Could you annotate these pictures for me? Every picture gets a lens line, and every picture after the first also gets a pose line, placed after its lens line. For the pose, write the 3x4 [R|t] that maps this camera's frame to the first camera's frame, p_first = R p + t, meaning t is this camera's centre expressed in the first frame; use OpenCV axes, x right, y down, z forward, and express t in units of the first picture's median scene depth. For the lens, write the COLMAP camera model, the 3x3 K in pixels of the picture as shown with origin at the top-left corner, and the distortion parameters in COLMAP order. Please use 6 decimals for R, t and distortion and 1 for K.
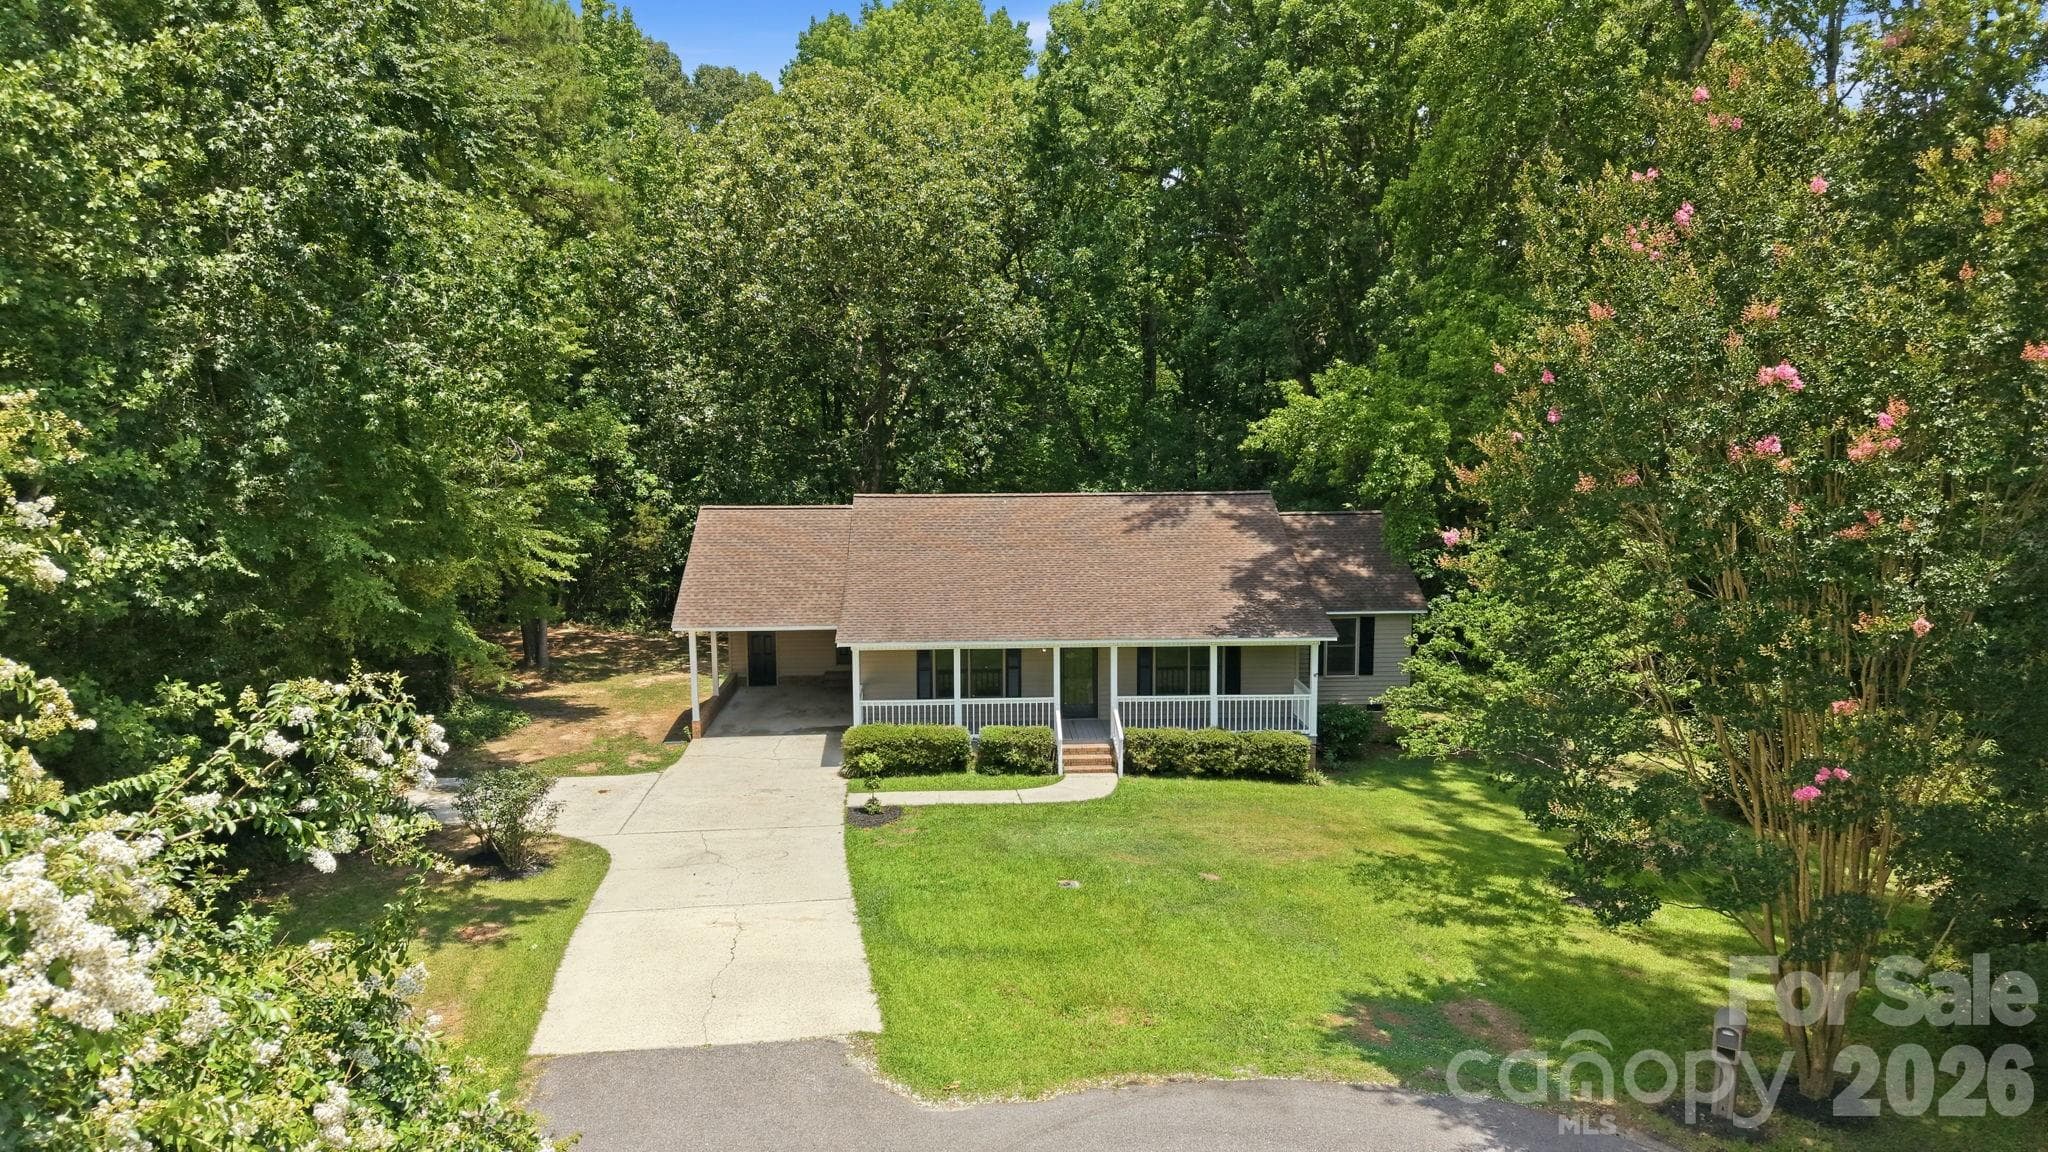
lens RADIAL K [[1359.5, 0, 1027.8], [0, 1359.5, 564.9], [0, 0, 1]] dist [-0.003592, -0.003426]
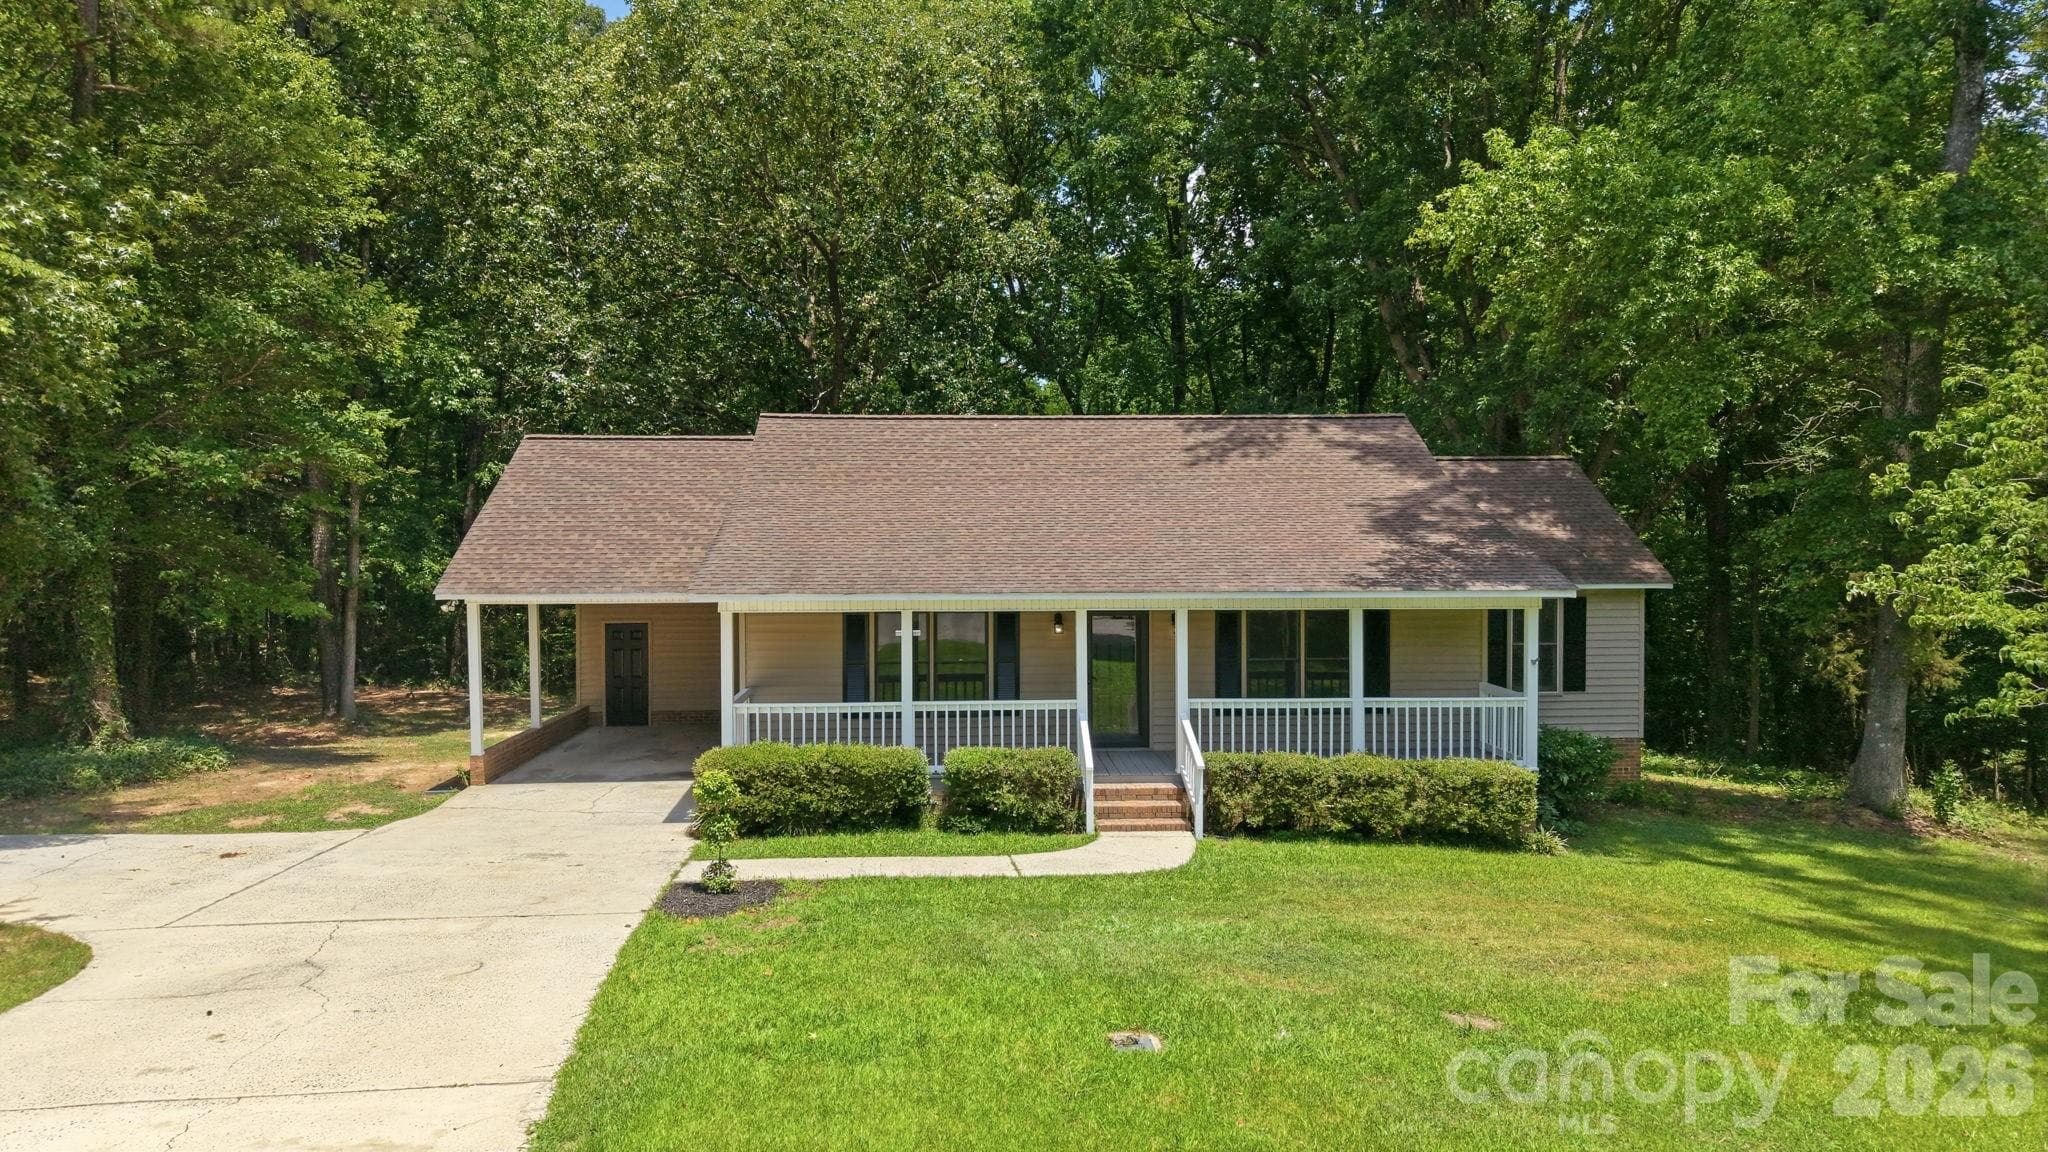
lens RADIAL K [[1424.4, 0, 1024.1], [0, 1424.4, 542.2], [0, 0, 1]] dist [-0.000765, -0.018254]
pose [[0.999988, 0.000062, -0.004950, -0.000011], [-0.000566, 0.994805, -0.101801, 0.094157], [0.004918, 0.101803, 0.994792, 0.407132]]
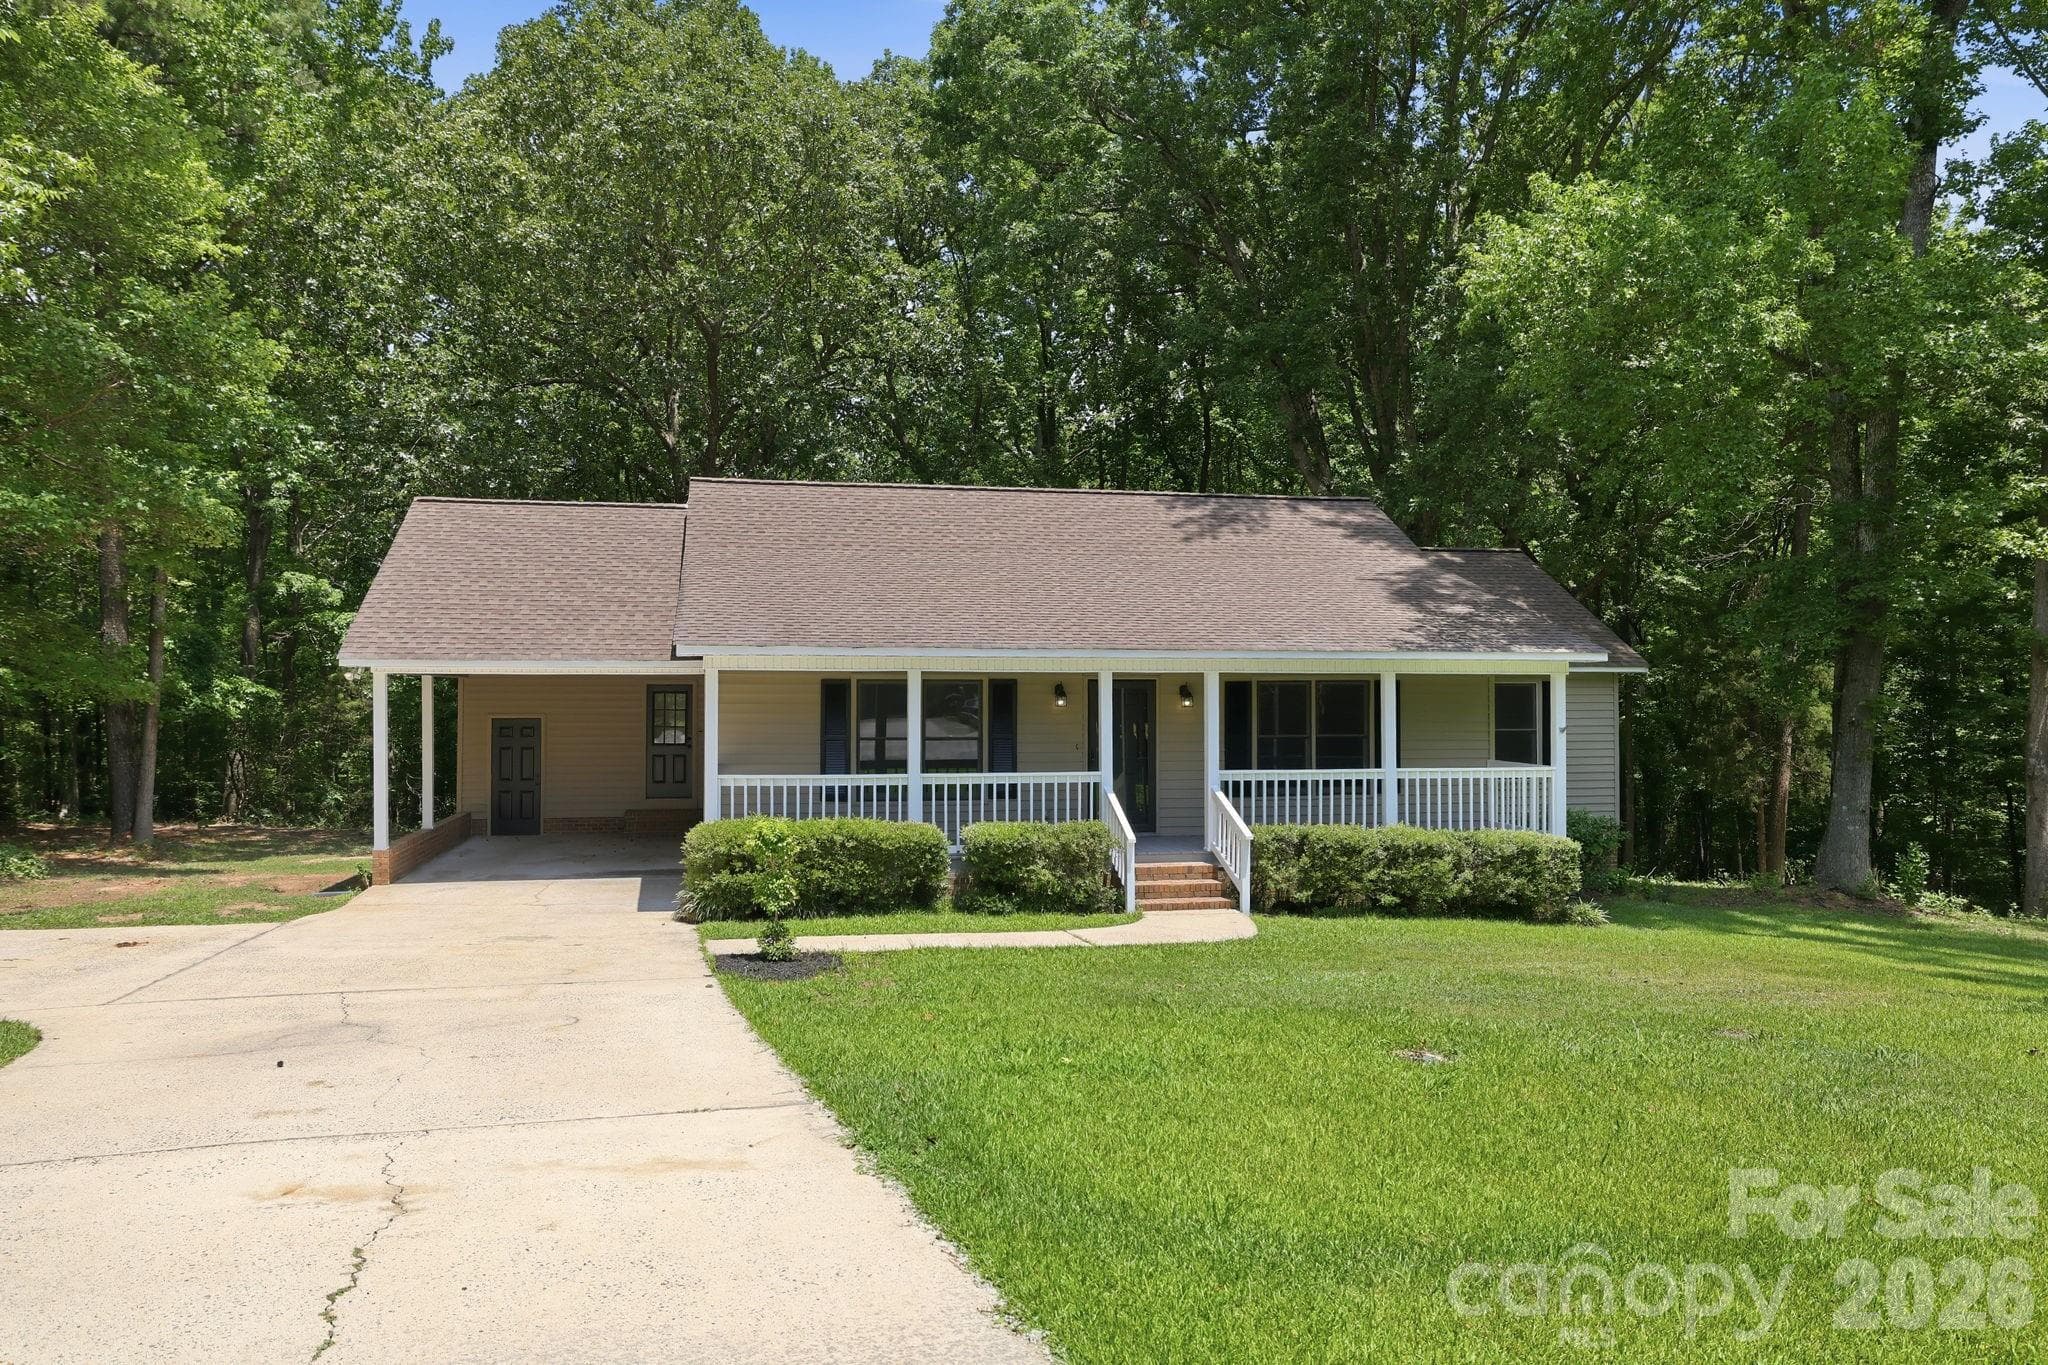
lens RADIAL K [[1486.8, 0, 1050.8], [0, 1486.8, 631.9], [0, 0, 1]] dist [-0.039990, 0.049120]
pose [[0.988421, 0.010005, 0.151406, -0.087002], [0.012488, 0.989075, -0.146884, 0.130144], [-0.151222, 0.147074, 0.977497, 0.449749]]
